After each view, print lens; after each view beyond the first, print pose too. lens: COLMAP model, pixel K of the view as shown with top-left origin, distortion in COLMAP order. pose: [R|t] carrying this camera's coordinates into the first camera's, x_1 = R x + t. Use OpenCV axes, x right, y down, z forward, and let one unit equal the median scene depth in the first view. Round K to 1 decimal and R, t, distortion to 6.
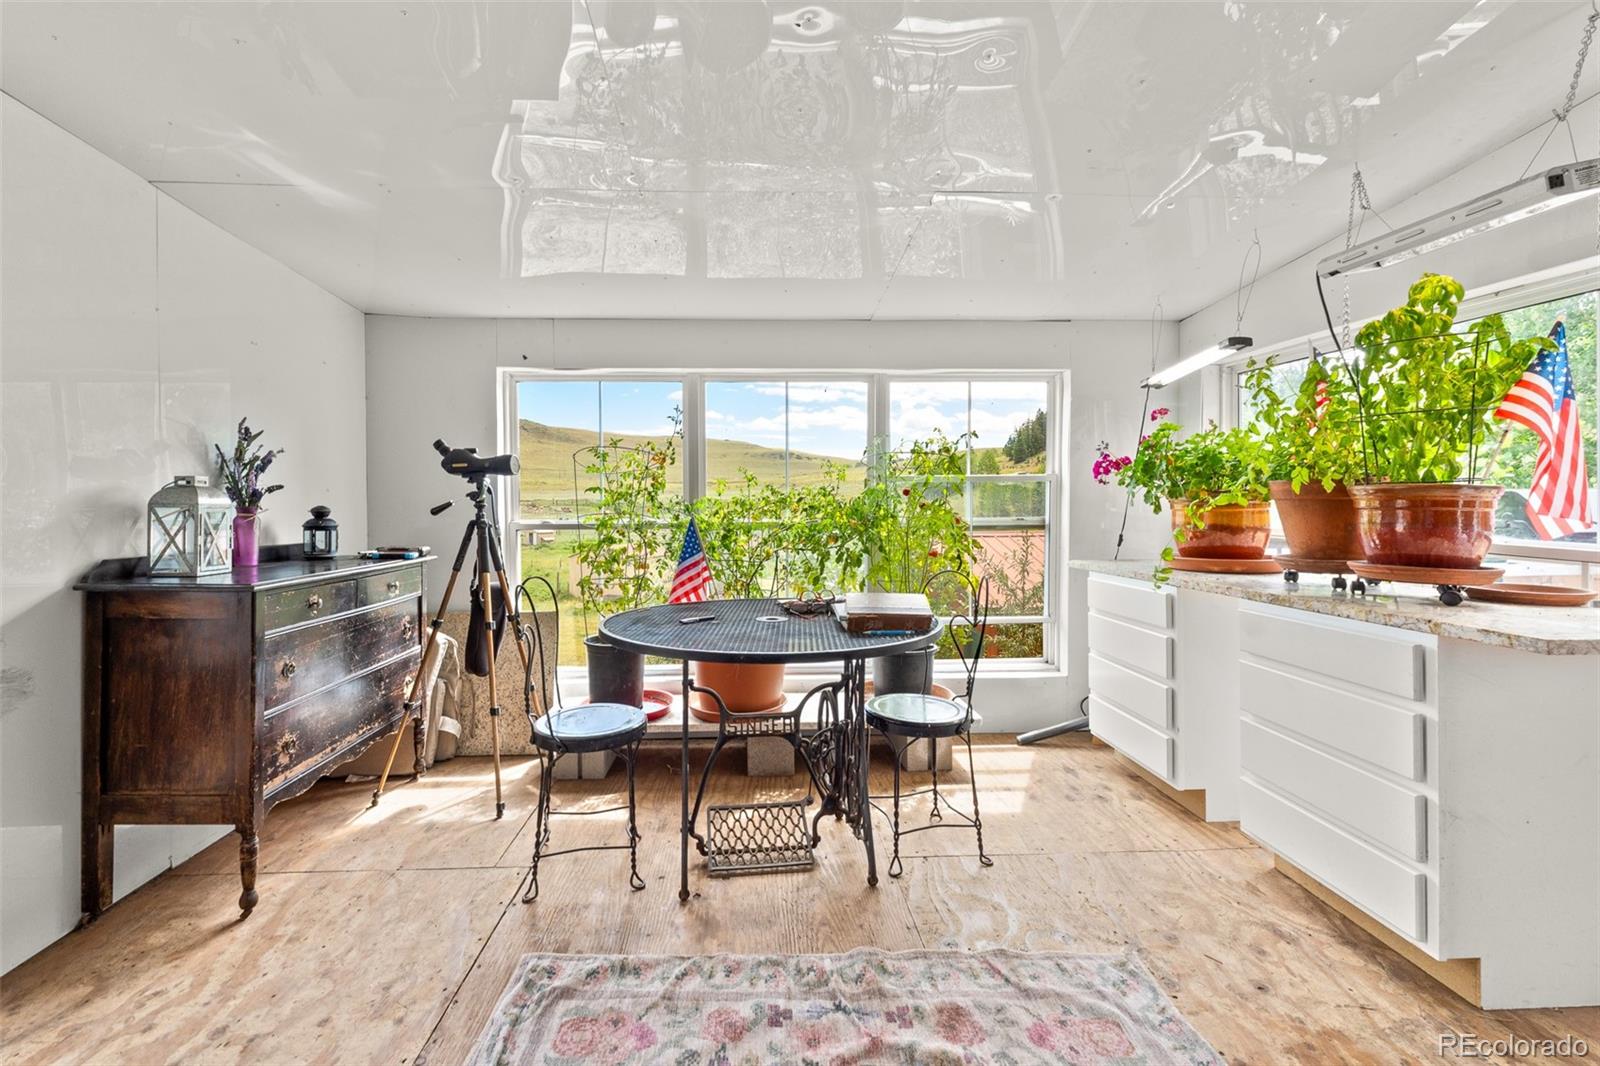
lens RADIAL K [[681.9, 0, 777.4], [0, 681.9, 498.2], [0, 0, 1]] dist [-0.004604, -0.000848]
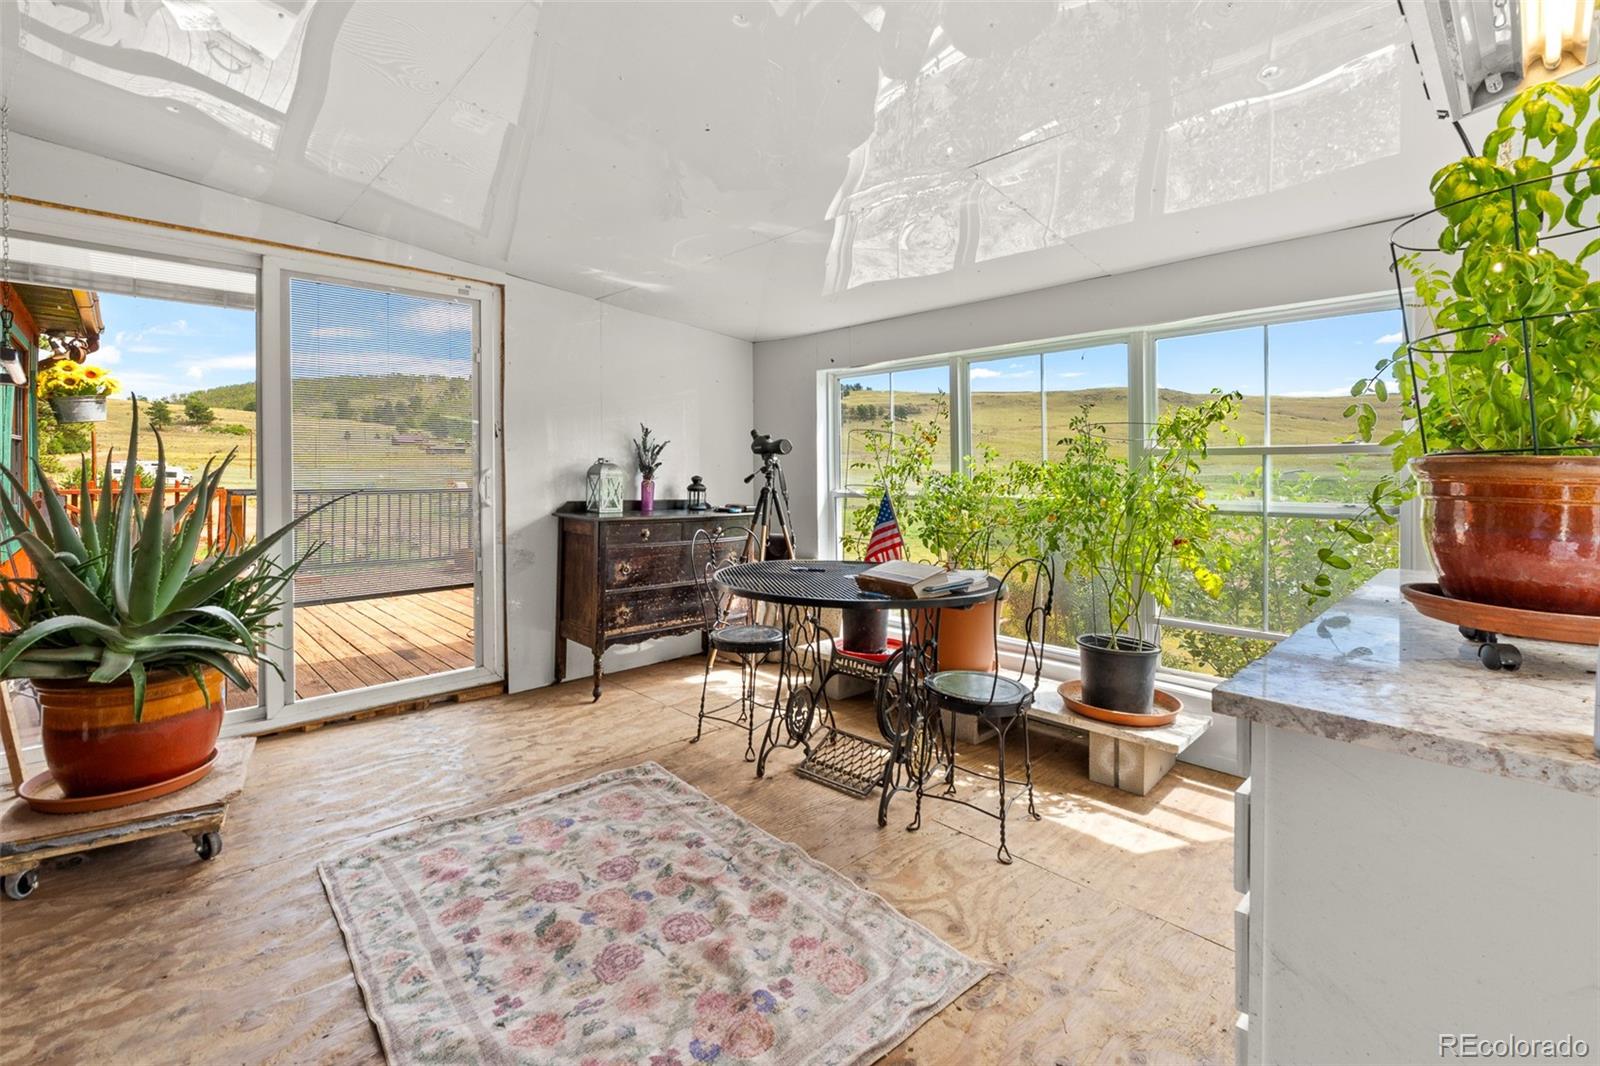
lens RADIAL K [[681.9, 0, 772.2], [0, 681.9, 470.5], [0, 0, 1]] dist [-0.004604, -0.000848]
pose [[0.661854, 0.005556, -0.749612, 0.836156], [-0.006325, 0.999978, 0.001827, -0.005375], [0.749606, 0.003532, 0.661875, 0.138384]]
